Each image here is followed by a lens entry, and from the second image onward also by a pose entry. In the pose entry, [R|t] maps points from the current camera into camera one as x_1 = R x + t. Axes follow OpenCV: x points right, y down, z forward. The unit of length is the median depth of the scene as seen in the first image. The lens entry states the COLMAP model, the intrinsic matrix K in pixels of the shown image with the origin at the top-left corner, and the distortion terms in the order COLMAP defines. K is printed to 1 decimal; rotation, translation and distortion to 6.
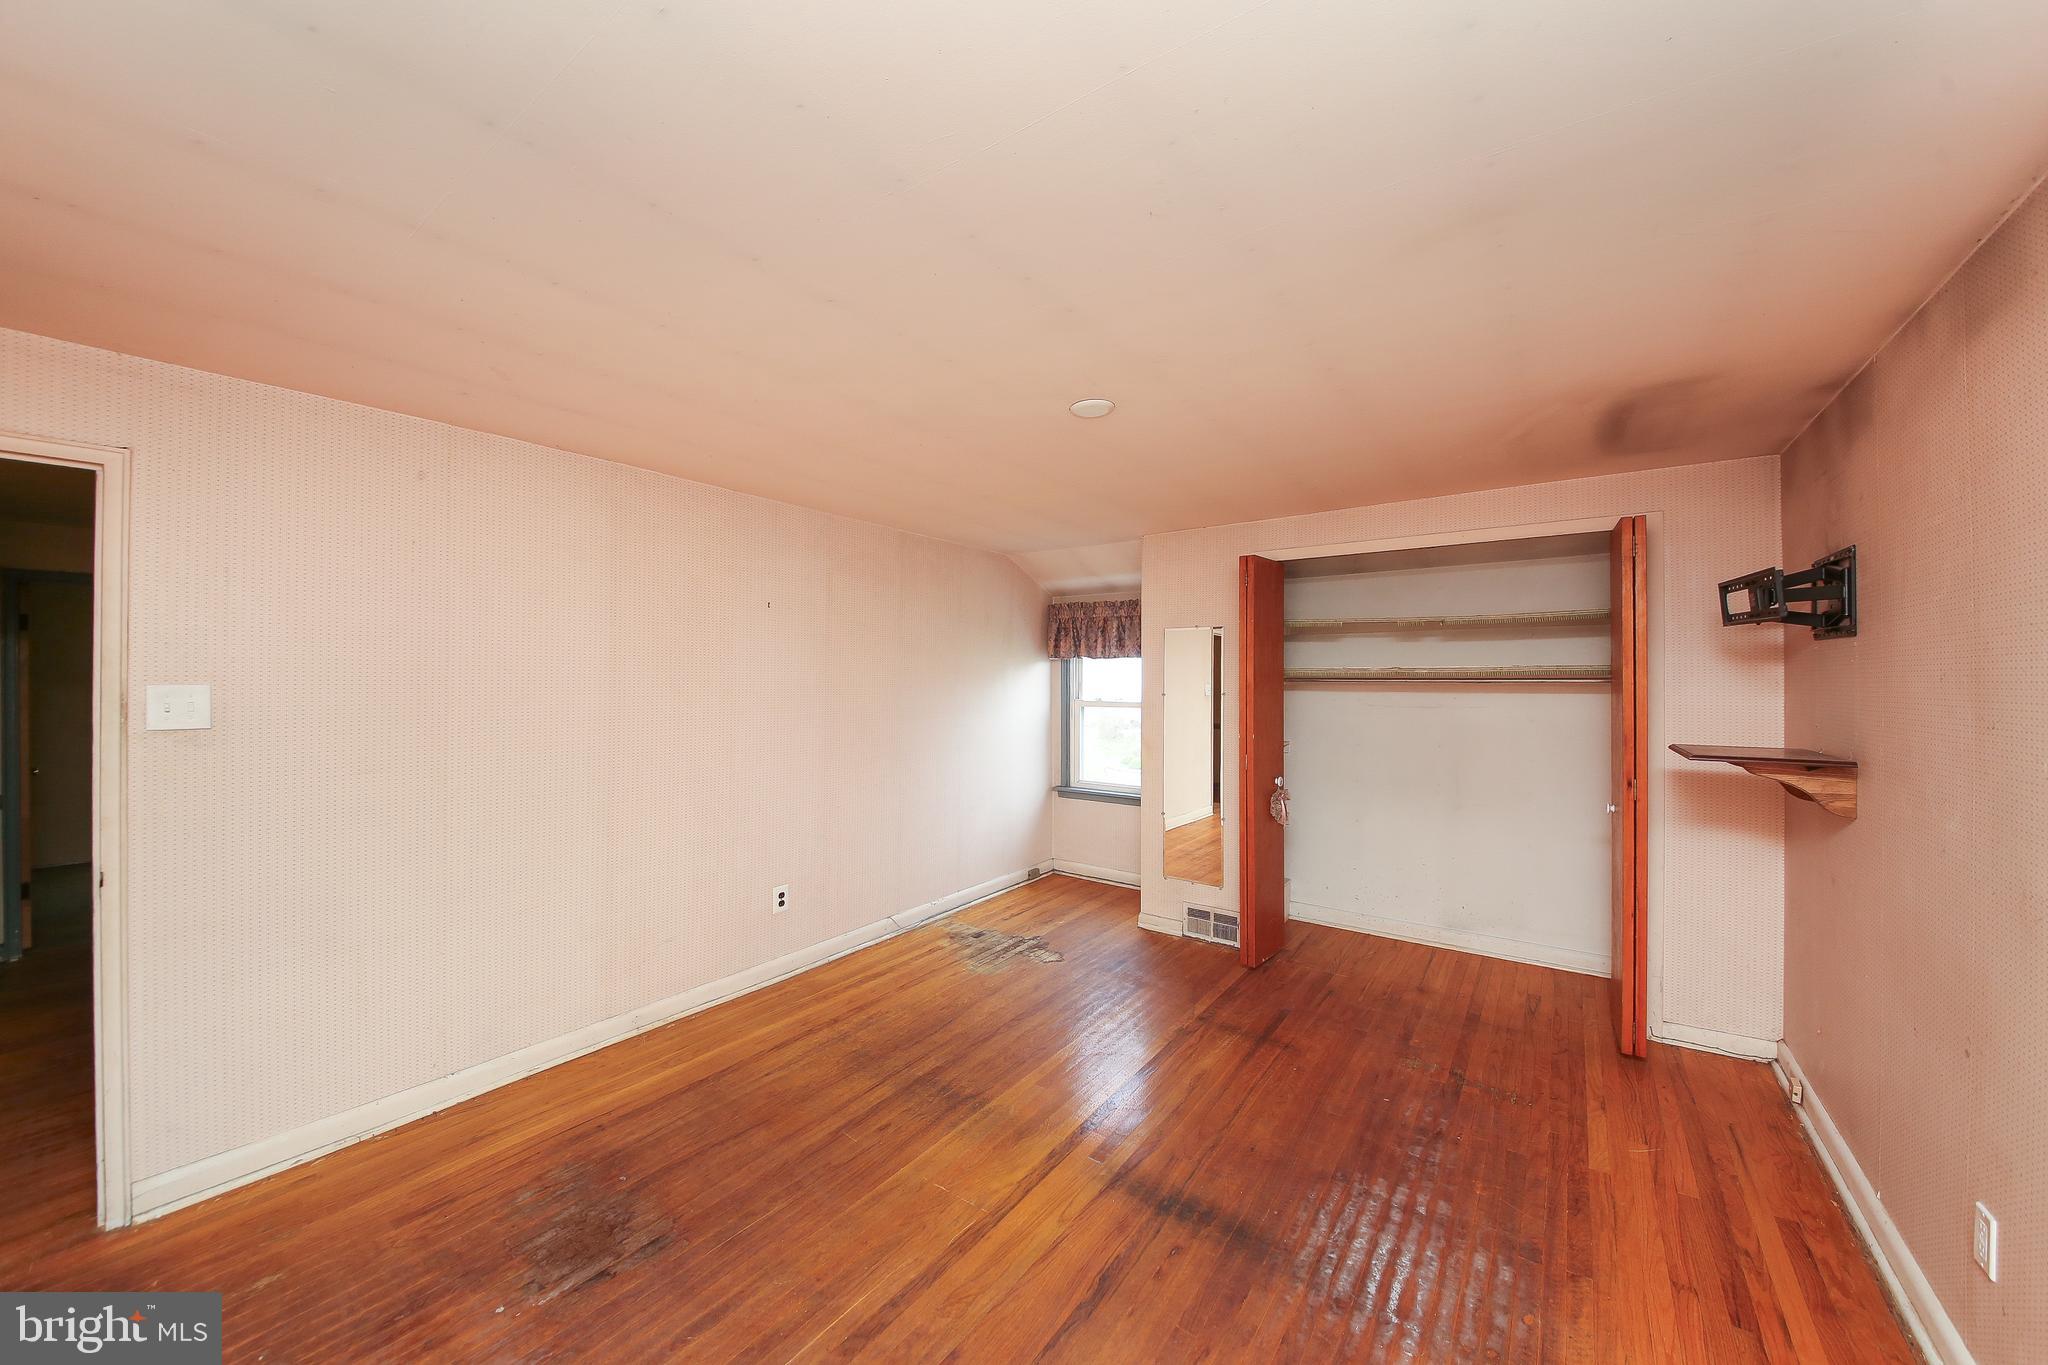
lens RADIAL K [[746.1, 0, 1022.7], [0, 746.1, 655.0], [0, 0, 1]] dist [0.006626, -0.001376]
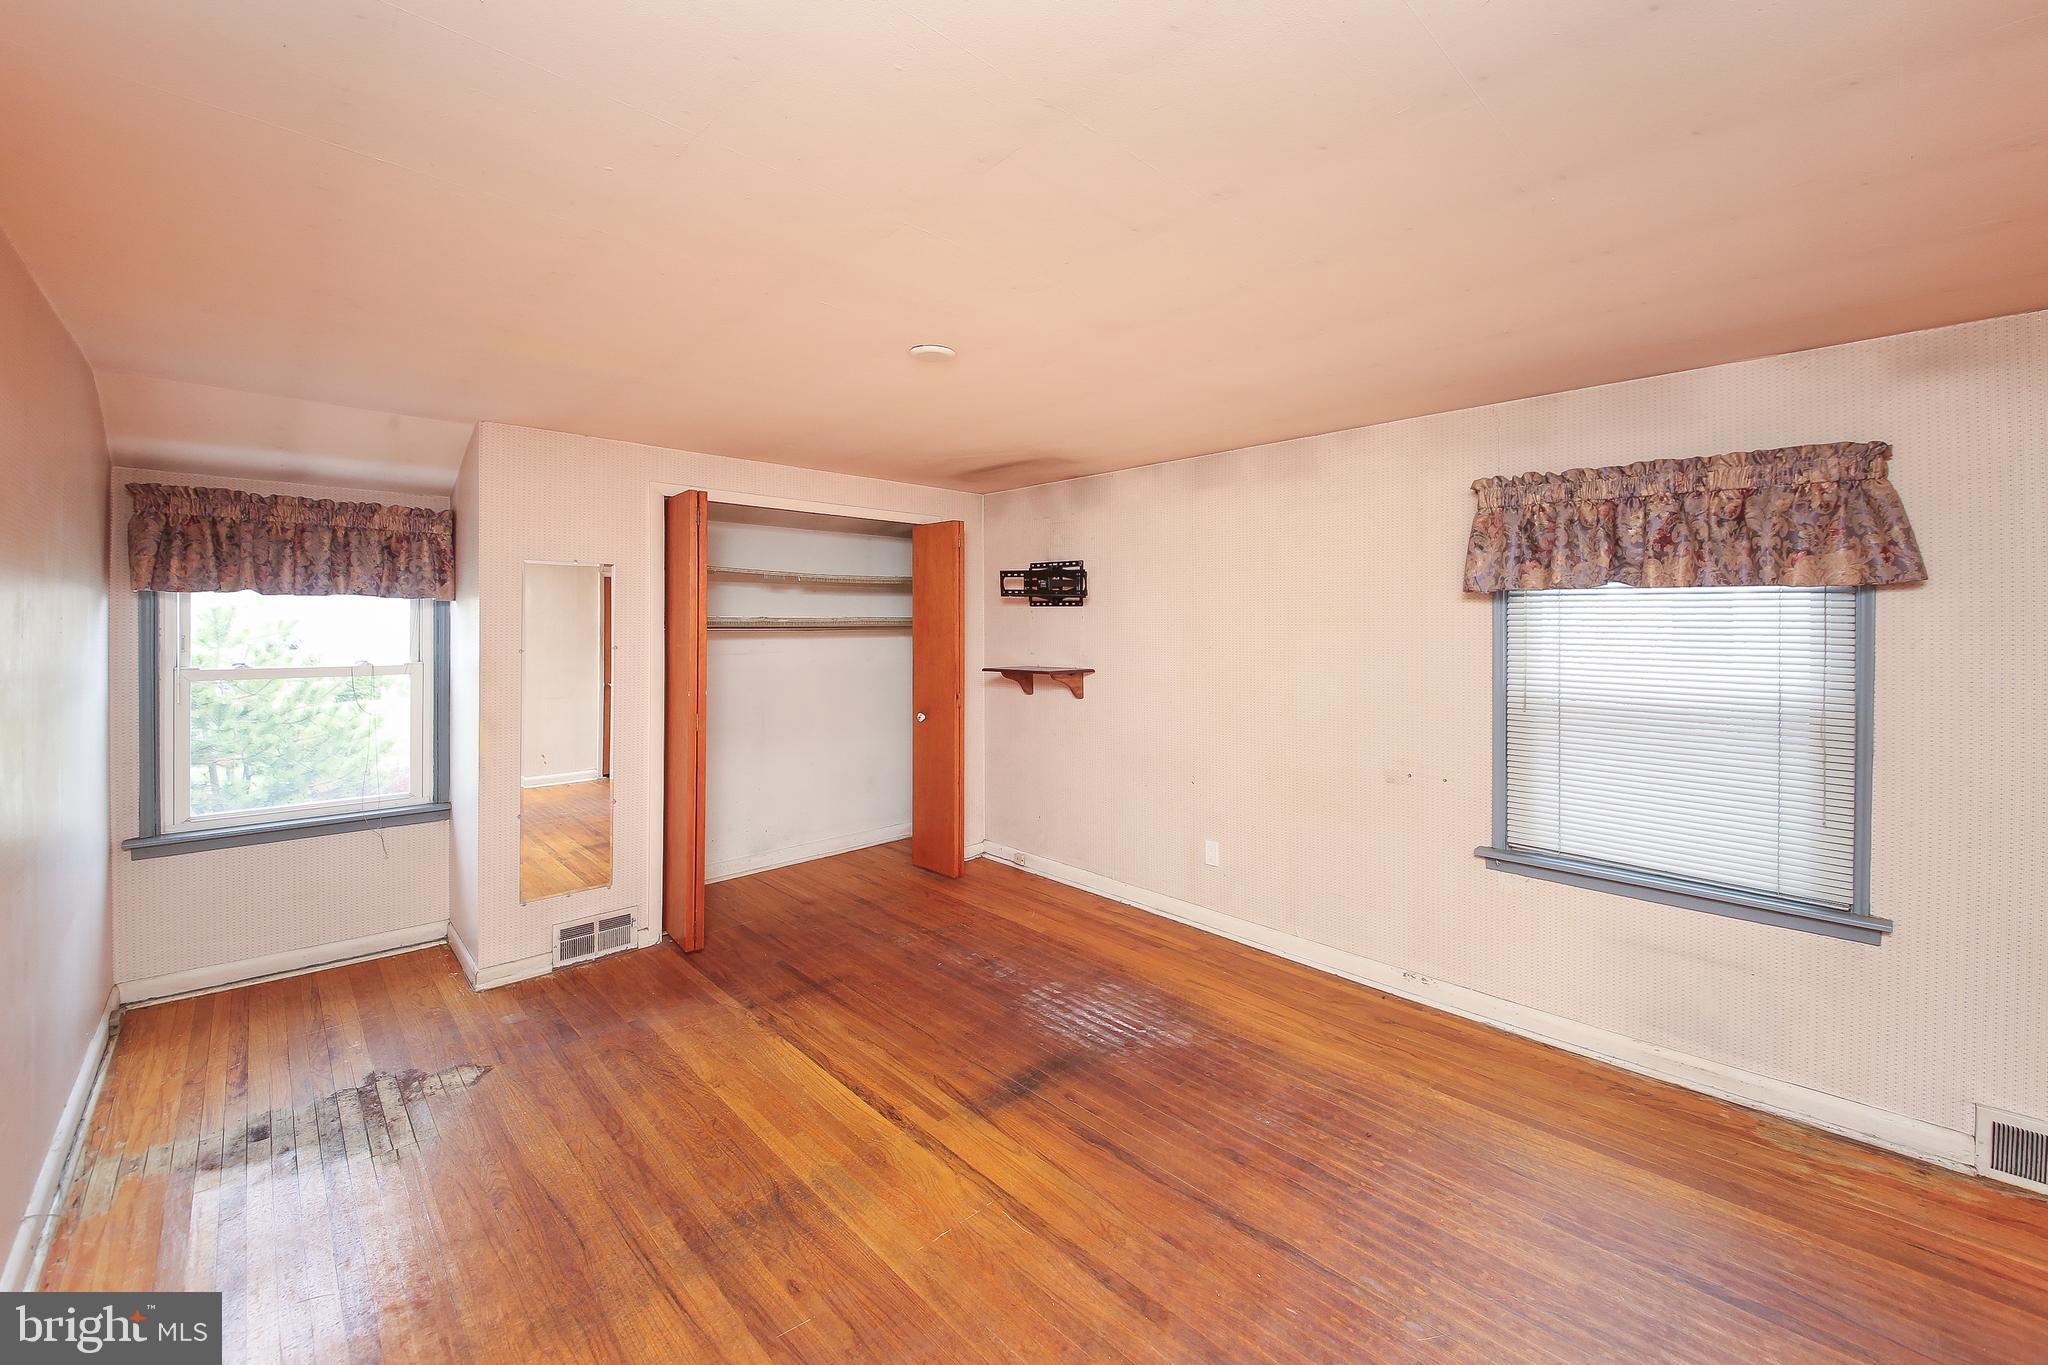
lens RADIAL K [[812.9, 0, 1028.6], [0, 812.9, 622.6], [0, 0, 1]] dist [0.008051, -0.003305]
pose [[0.178996, 0.000034, 0.983850, -0.590228], [-0.030464, 0.999521, 0.005508, 0.007629], [-0.983378, -0.030958, 0.178912, 0.450626]]
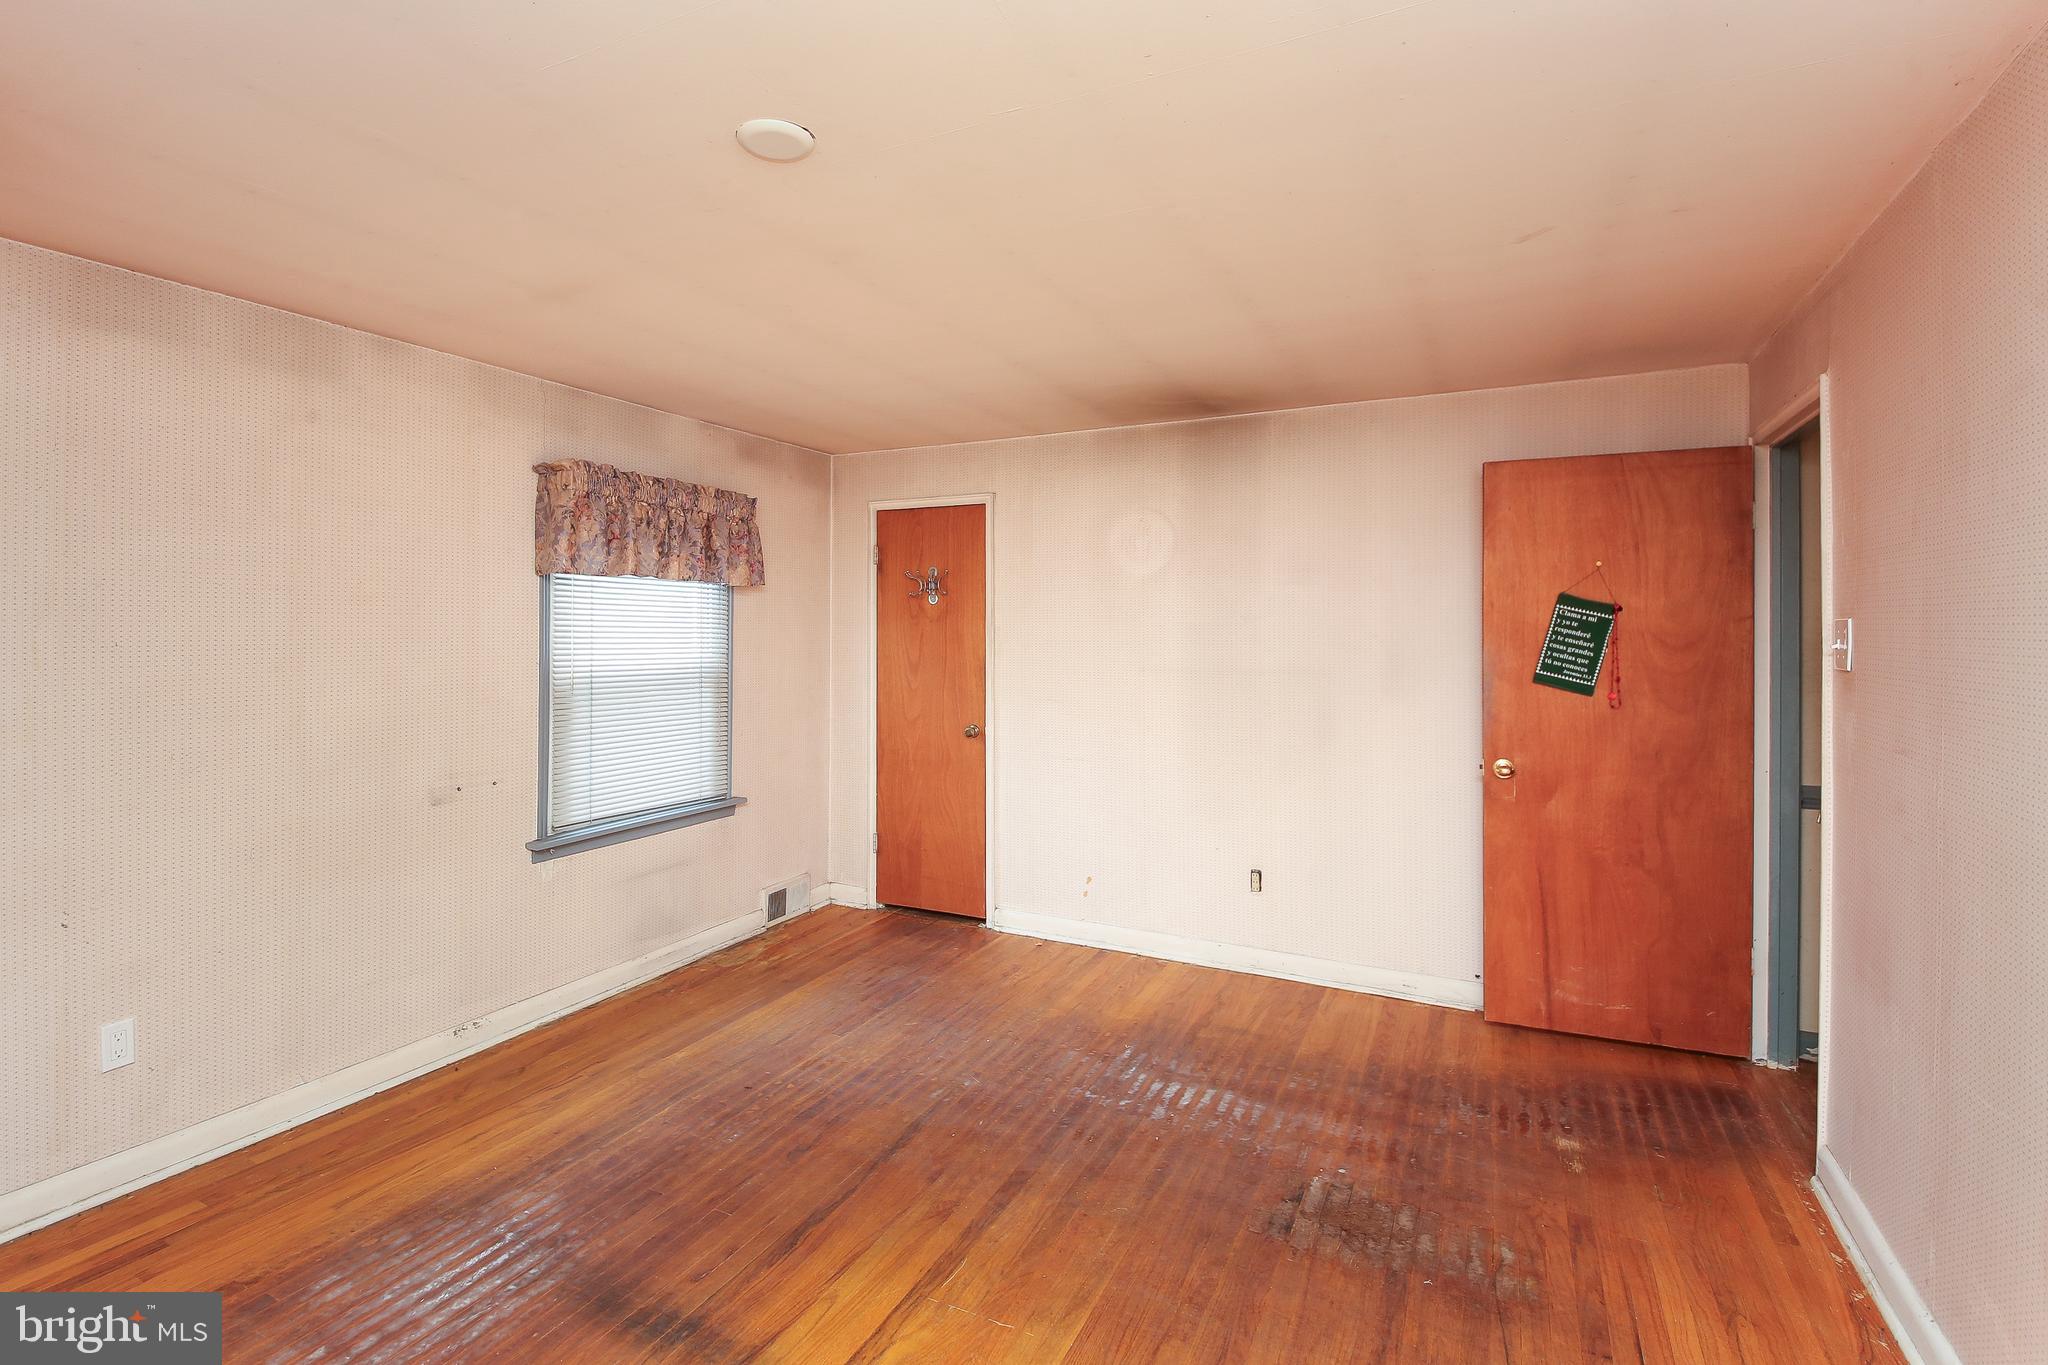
lens RADIAL K [[1005.1, 0, 952.6], [0, 1005.1, 619.4], [0, 0, 1]] dist [0.019935, 0.000212]
pose [[-0.992205, -0.003765, -0.124563, 0.035030], [0.001066, 0.999251, -0.038694, 0.050044], [0.124616, -0.038525, -0.991457, 1.166607]]
